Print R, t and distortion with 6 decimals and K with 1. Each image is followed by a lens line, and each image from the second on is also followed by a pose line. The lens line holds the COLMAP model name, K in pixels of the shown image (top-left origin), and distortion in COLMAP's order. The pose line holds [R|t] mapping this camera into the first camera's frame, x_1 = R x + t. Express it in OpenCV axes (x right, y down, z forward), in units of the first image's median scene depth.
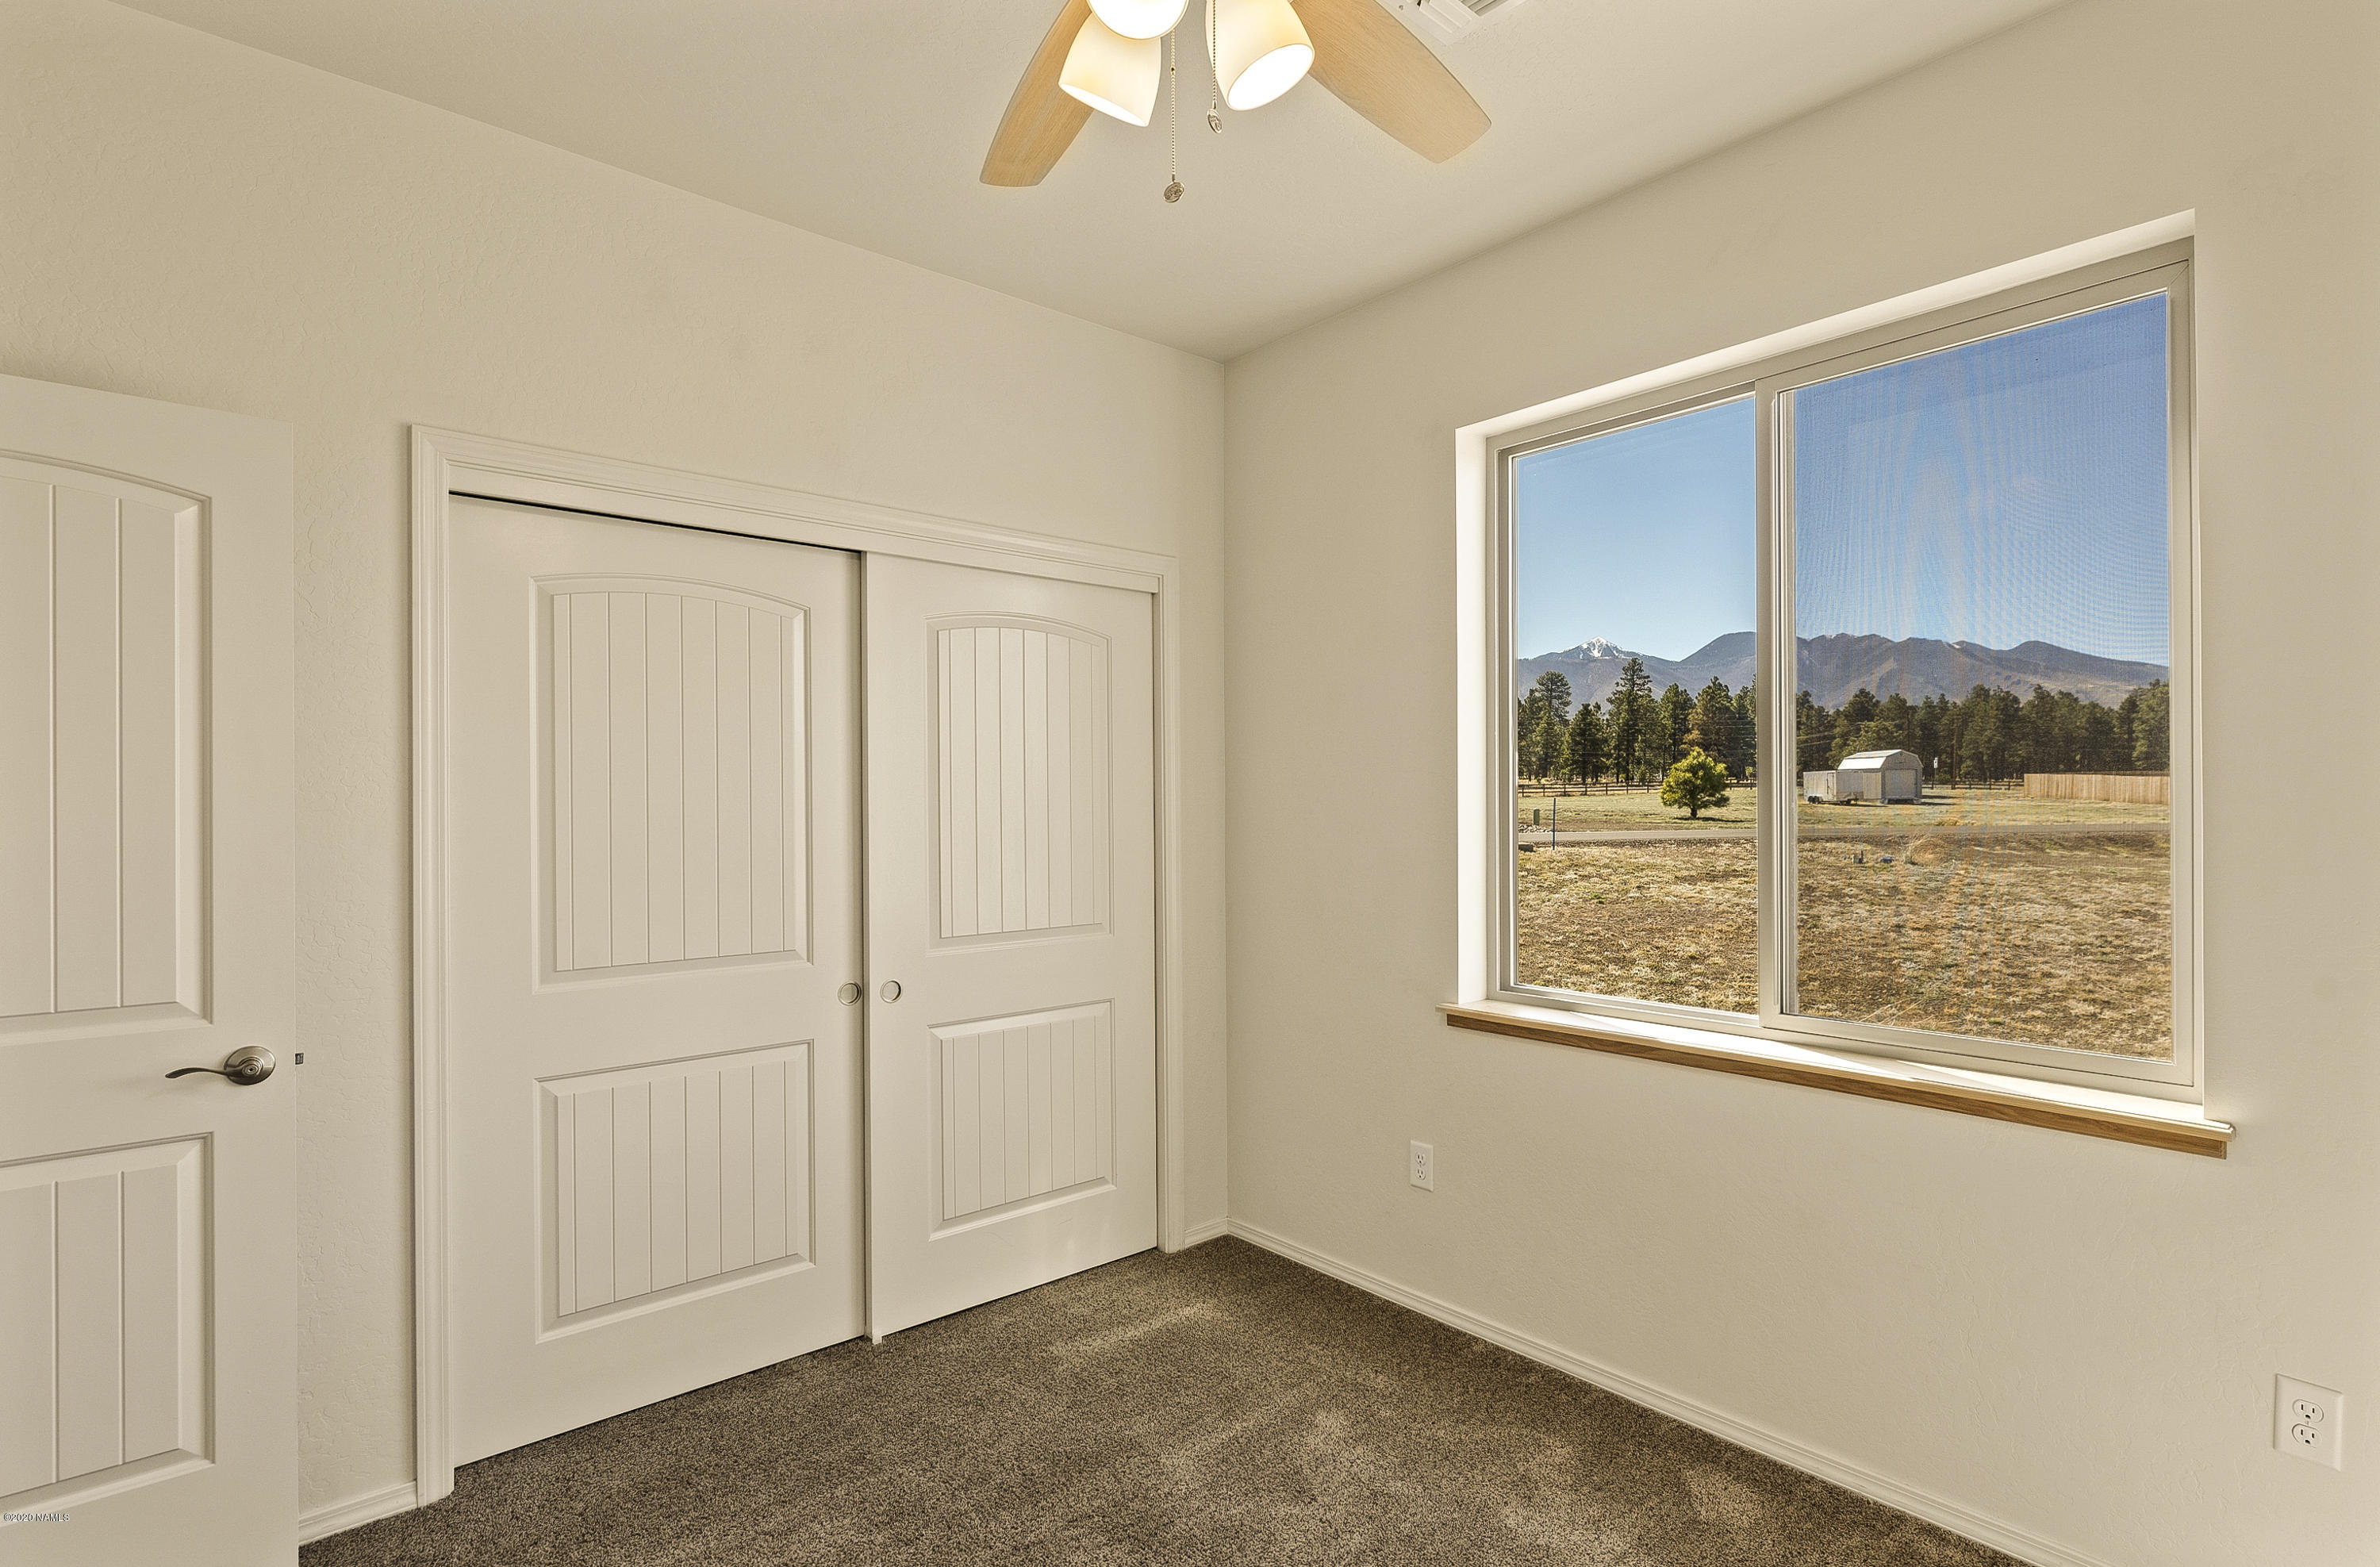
lens RADIAL K [[1185.7, 0, 1208.3], [0, 1185.7, 793.5], [0, 0, 1]] dist [0.002747, 0.000190]
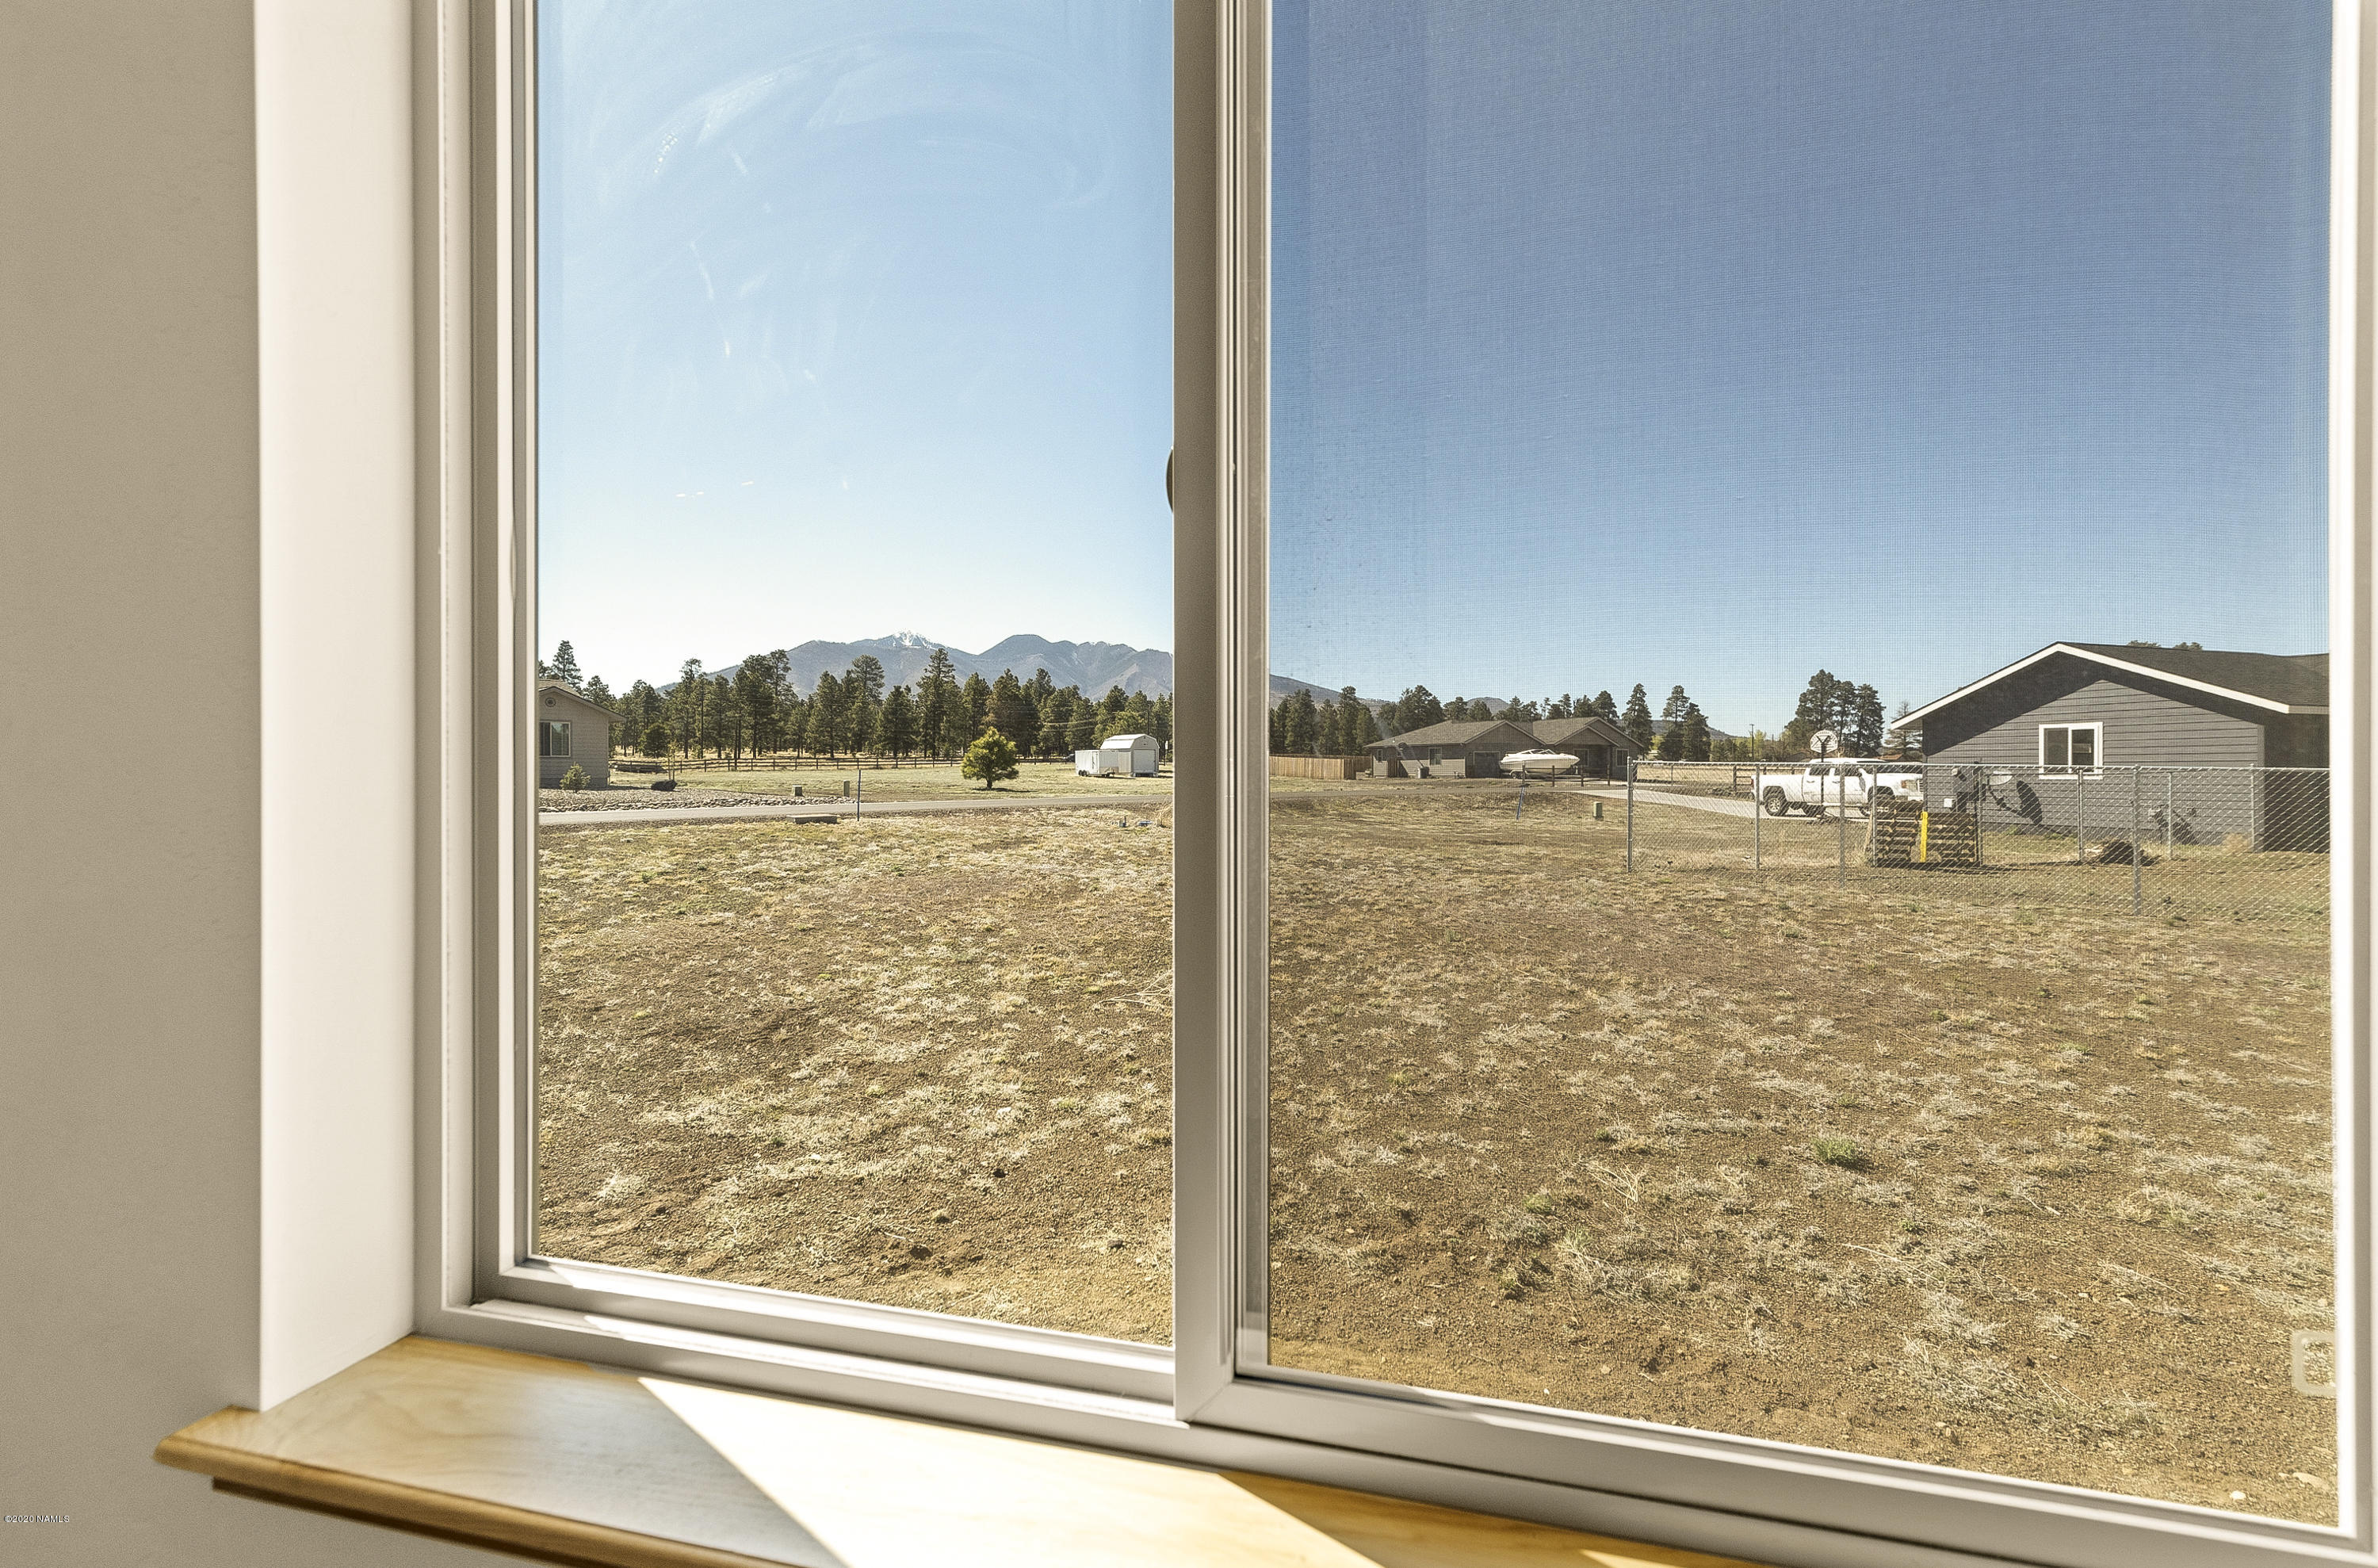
lens RADIAL K [[1060.0, 0, 1225.9], [0, 1060.0, 776.7], [0, 0, 1]] dist [-0.009319, -0.000361]
pose [[0.820583, 0.003014, 0.571520, 0.012230], [-0.008177, 0.999946, 0.006468, 0.000490], [-0.571469, -0.009981, 0.820563, 0.030443]]
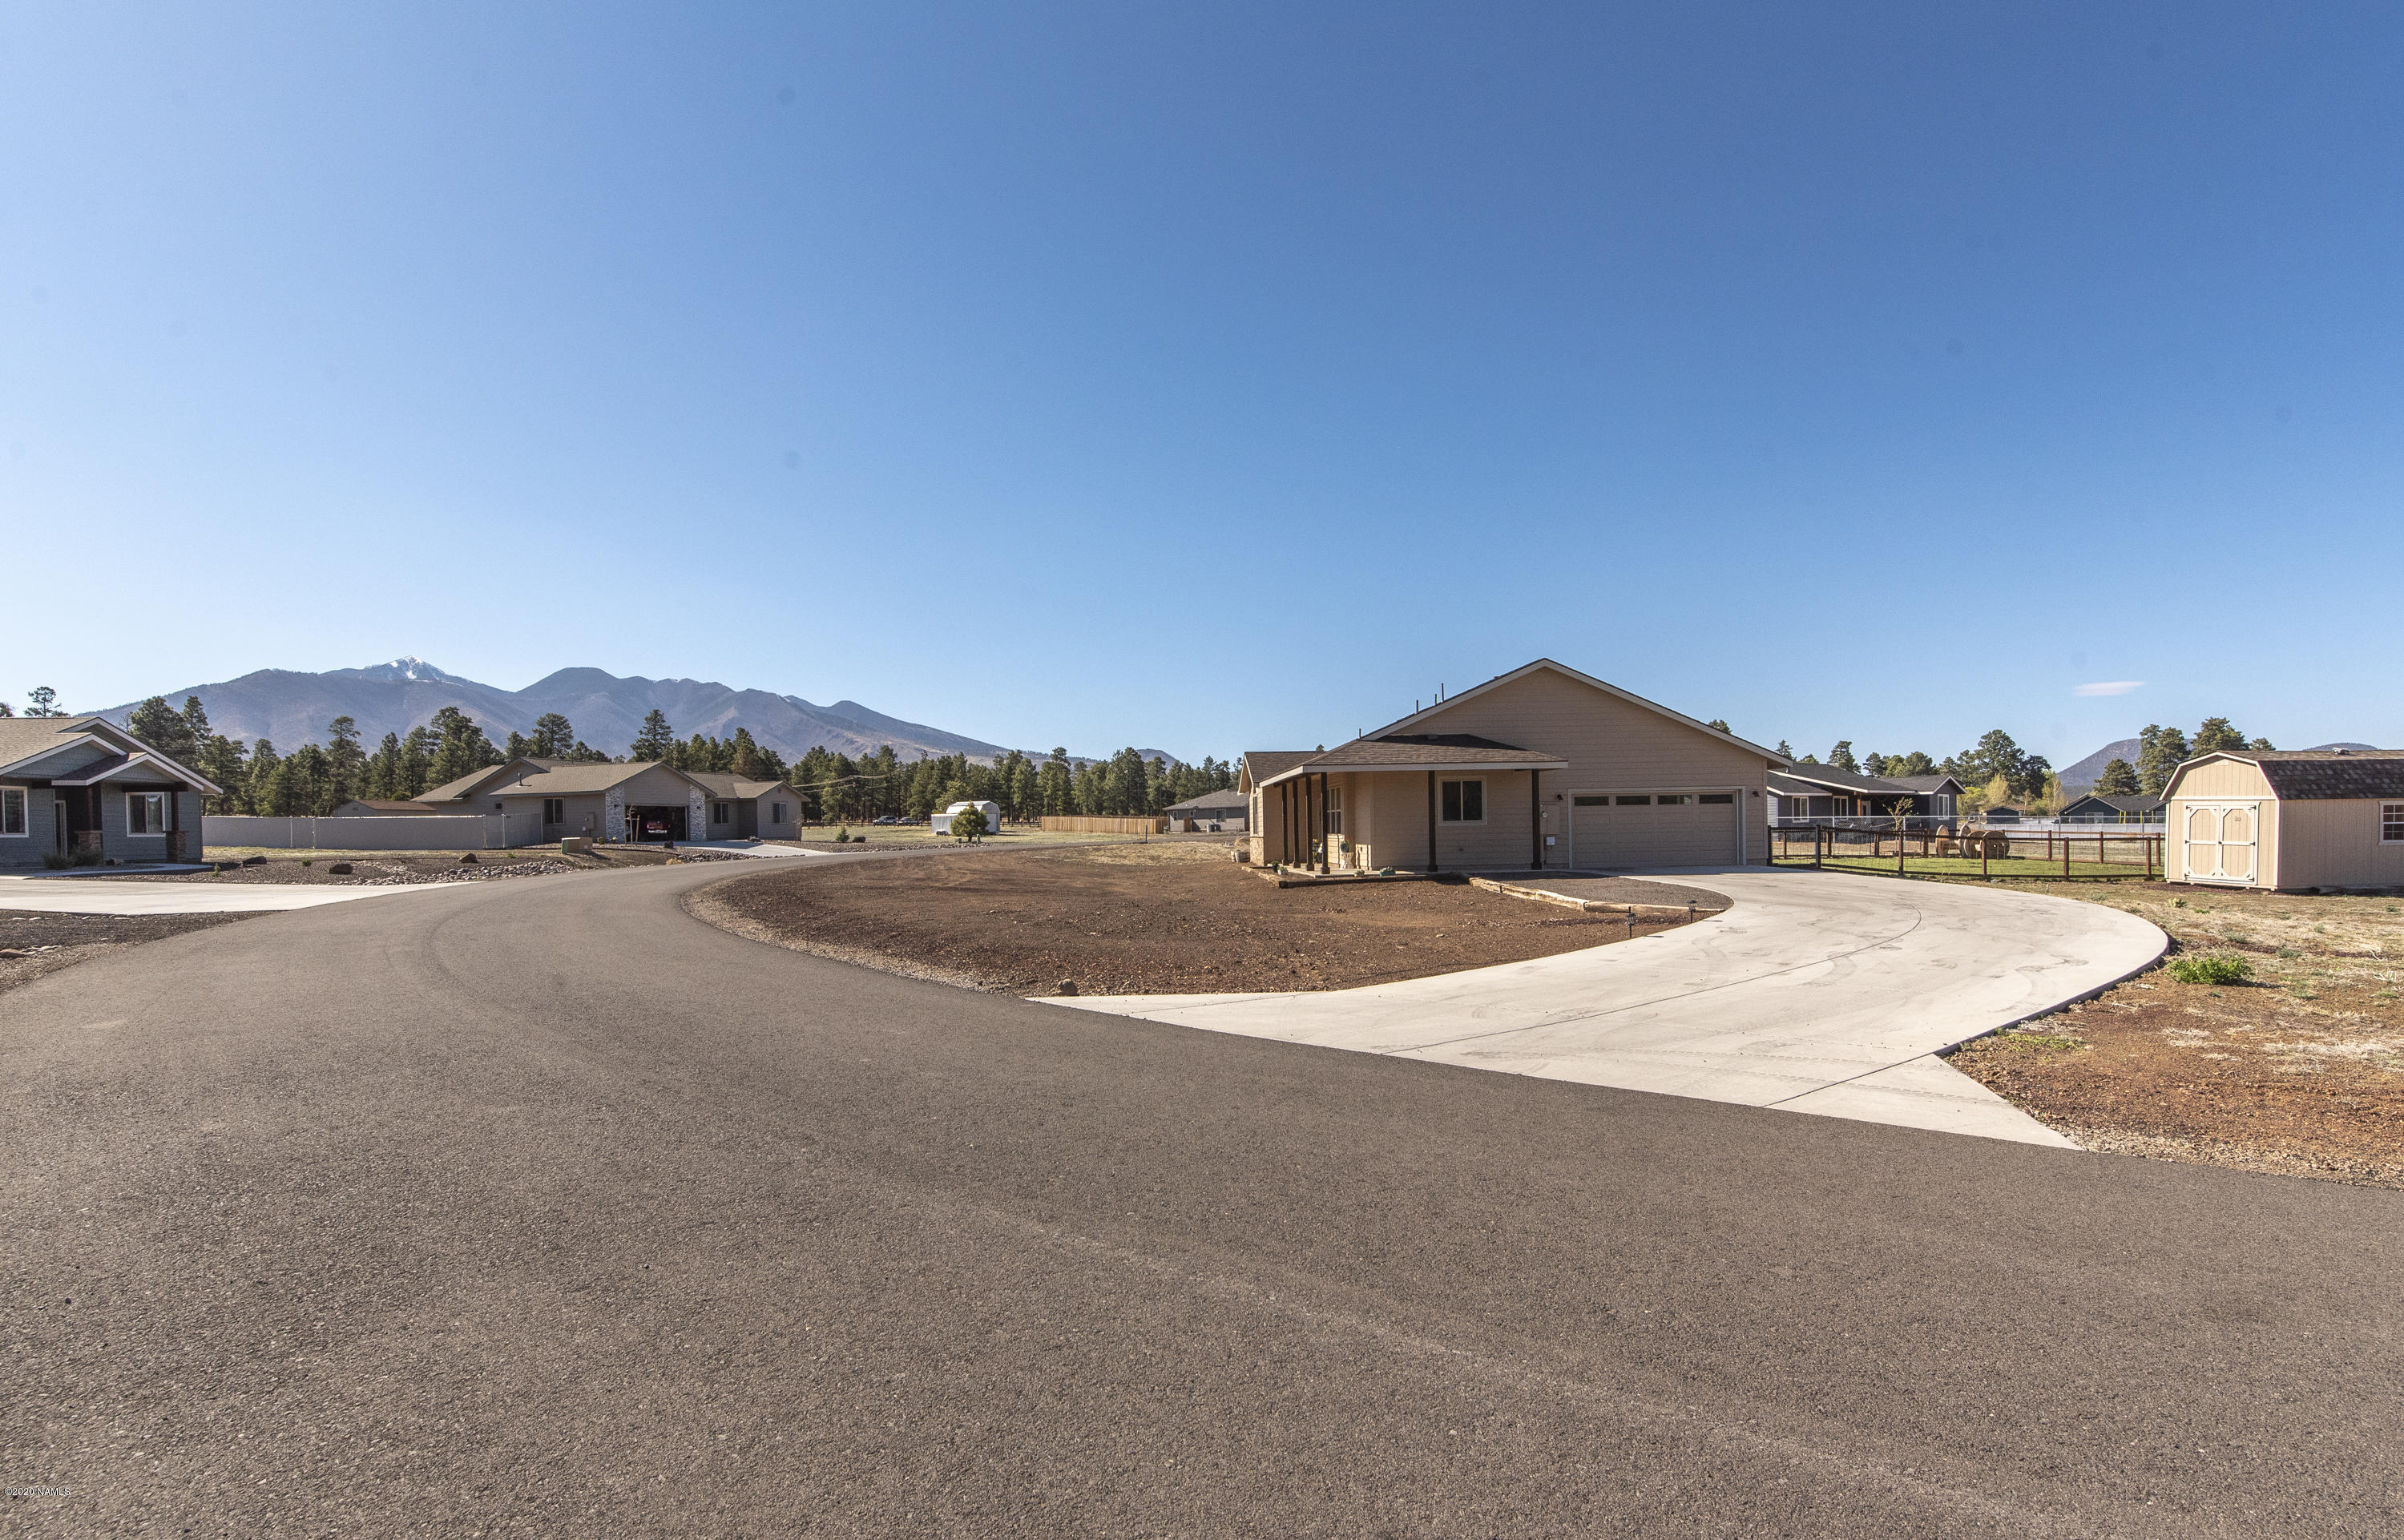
lens RADIAL K [[1236.5, 0, 1200.8], [0, 1236.5, 775.5], [0, 0, 1]] dist [-0.000066, 0.000002]
pose [[0.624048, 0.029613, 0.780825, -0.616741], [0.008444, 0.998968, -0.044634, 0.005865], [-0.781340, 0.034447, 0.623154, -0.288679]]
